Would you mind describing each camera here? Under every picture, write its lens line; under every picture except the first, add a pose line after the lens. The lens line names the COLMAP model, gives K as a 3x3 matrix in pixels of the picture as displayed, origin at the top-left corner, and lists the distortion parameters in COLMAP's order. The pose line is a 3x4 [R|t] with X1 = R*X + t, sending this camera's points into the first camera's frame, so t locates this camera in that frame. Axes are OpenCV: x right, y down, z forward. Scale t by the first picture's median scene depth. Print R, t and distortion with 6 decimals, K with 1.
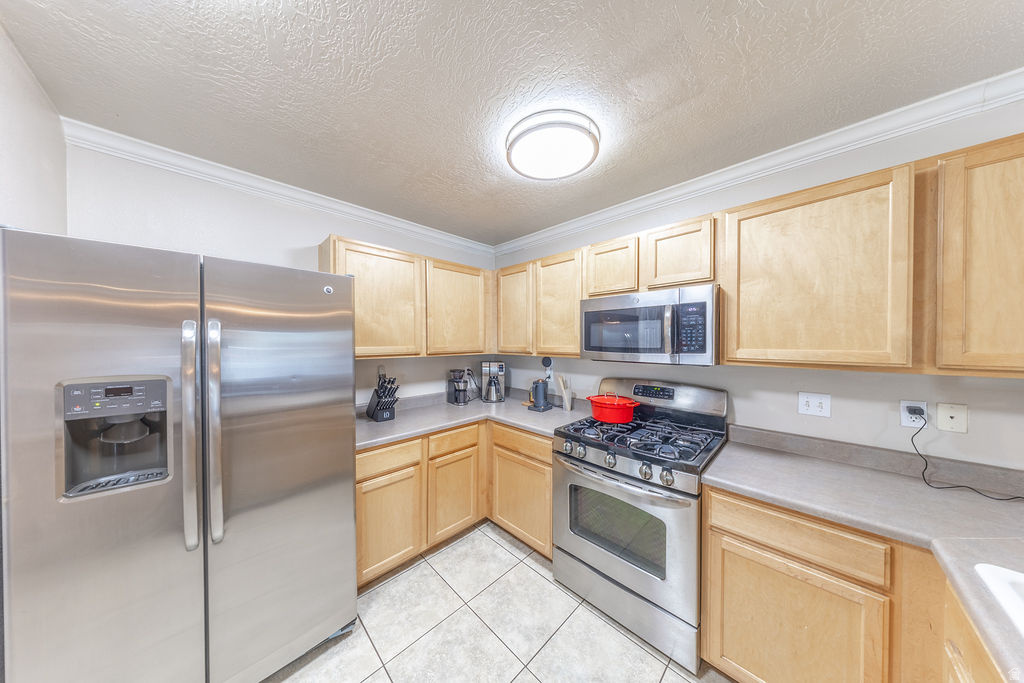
lens RADIAL K [[293.6, 0, 511.3], [0, 293.6, 342.5], [0, 0, 1]] dist [-0.000441, -0.000639]
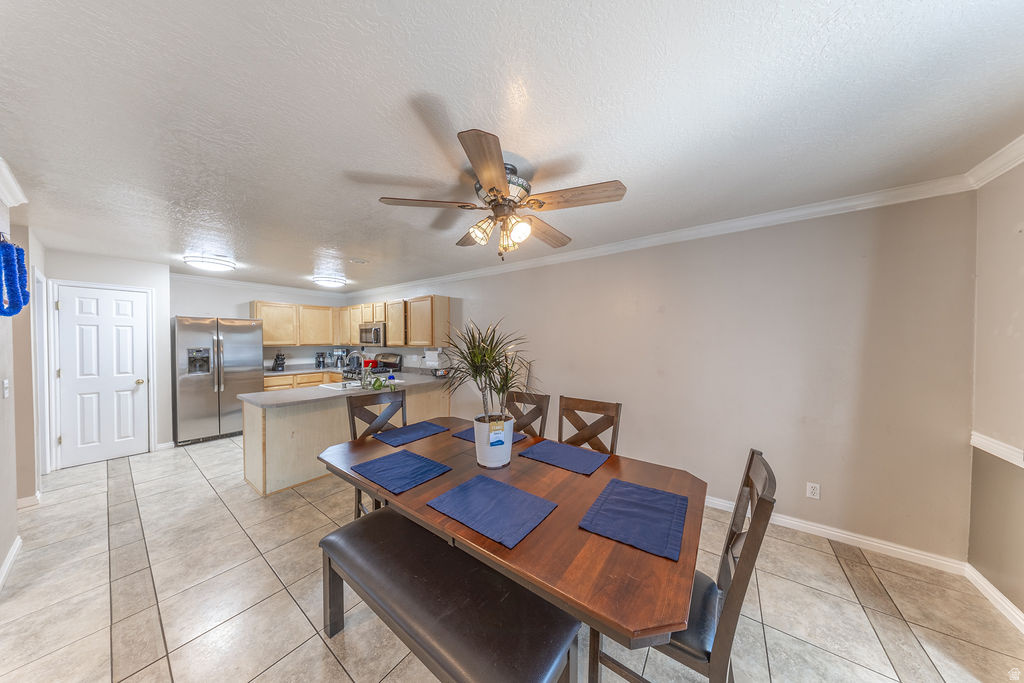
lens RADIAL K [[293.6, 0, 513.3], [0, 293.6, 344.1], [0, 0, 1]] dist [-0.000441, -0.000639]
pose [[0.985658, -0.000795, 0.168752, 1.230609], [-0.000785, 0.999957, 0.009293, 0.011544], [-0.168752, -0.009292, 0.985615, -1.994104]]
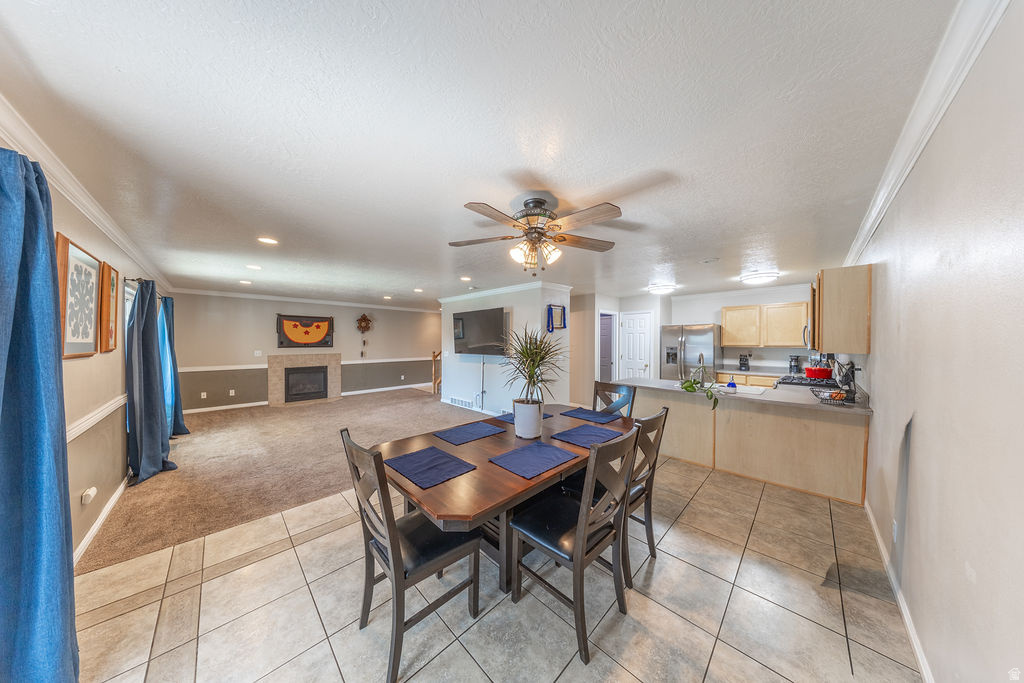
lens RADIAL K [[293.6, 0, 513.8], [0, 293.6, 342.8], [0, 0, 1]] dist [-0.000441, -0.000639]
pose [[0.002449, 0.006898, -0.999973, 2.436972], [-0.003376, 0.999971, 0.006890, 0.005943], [0.999991, 0.003359, 0.002472, -1.184201]]
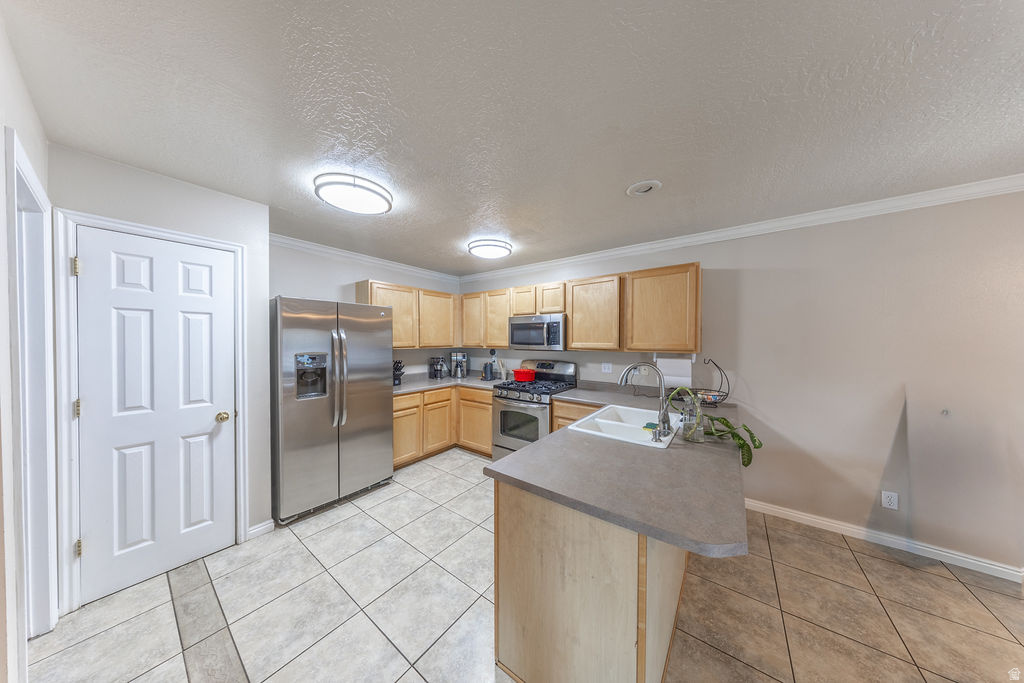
lens RADIAL K [[293.6, 0, 513.1], [0, 293.6, 343.2], [0, 0, 1]] dist [-0.000441, -0.000639]
pose [[0.989545, 0.001369, 0.144220, -0.002444], [-0.002088, 0.999986, 0.004831, 0.011012], [-0.144211, -0.005082, 0.989534, -0.854995]]
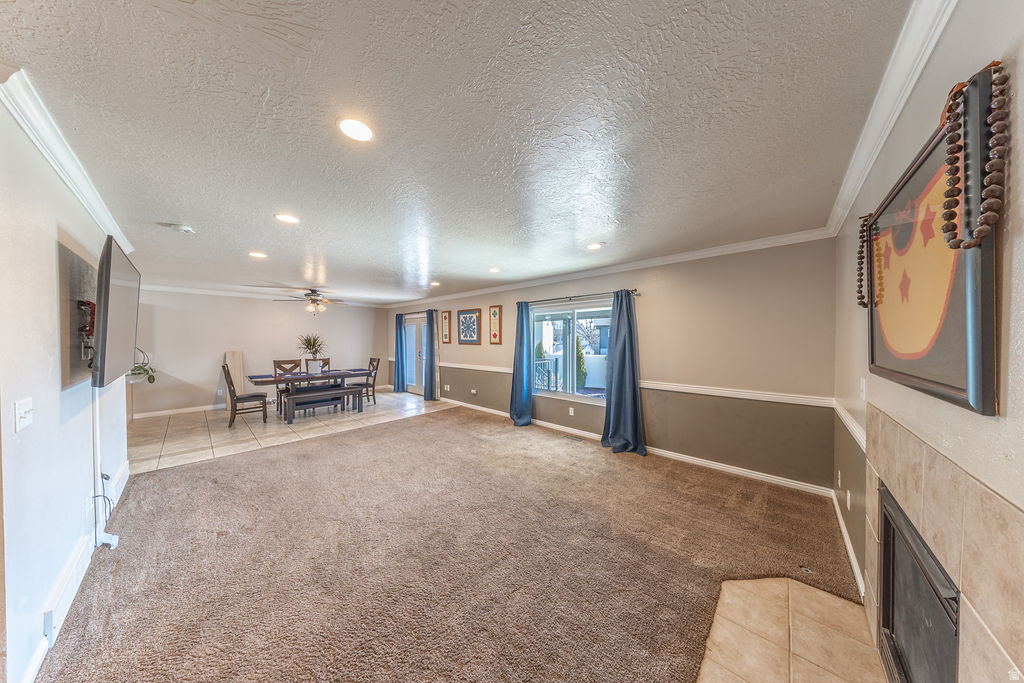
lens RADIAL K [[293.6, 0, 513.5], [0, 293.6, 340.6], [0, 0, 1]] dist [-0.000441, -0.000639]
pose [[-0.044070, -0.004786, 0.999017, -1.779067], [0.000977, 0.999988, 0.004834, 0.009877], [-0.999028, 0.001189, -0.044065, -3.017479]]
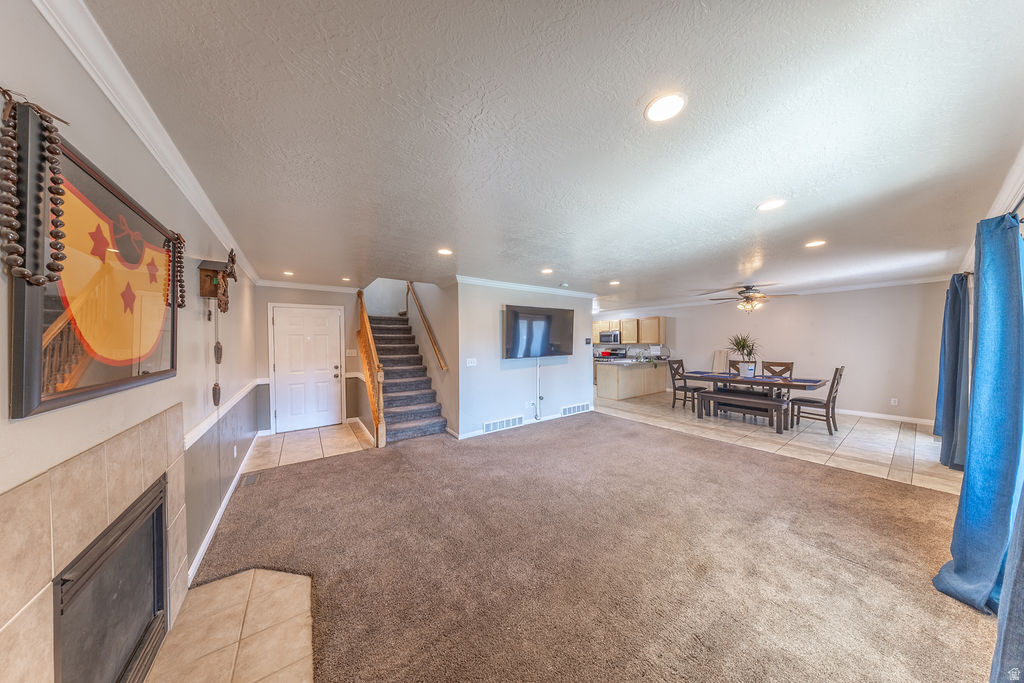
lens RADIAL K [[293.6, 0, 513.9], [0, 293.6, 340.8], [0, 0, 1]] dist [-0.000441, -0.000639]
pose [[0.986422, -0.009485, -0.163959, -0.386095], [0.008984, 0.999952, -0.003796, 0.008148], [0.163987, 0.002271, 0.986460, -4.235865]]
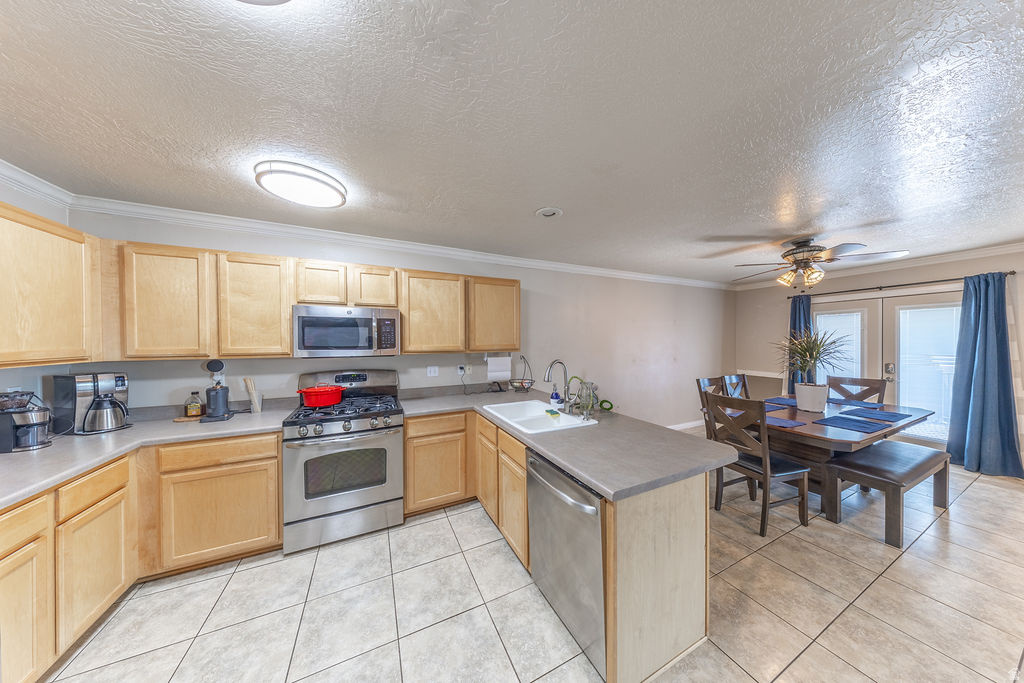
lens RADIAL K [[293.6, 0, 517.5], [0, 293.6, 342.9], [0, 0, 1]] dist [-0.000441, -0.000639]
pose [[0.315342, -0.008772, 0.948938, -0.579232], [0.009691, 0.999935, 0.006023, 0.001217], [-0.948929, 0.007297, 0.315406, -0.179811]]
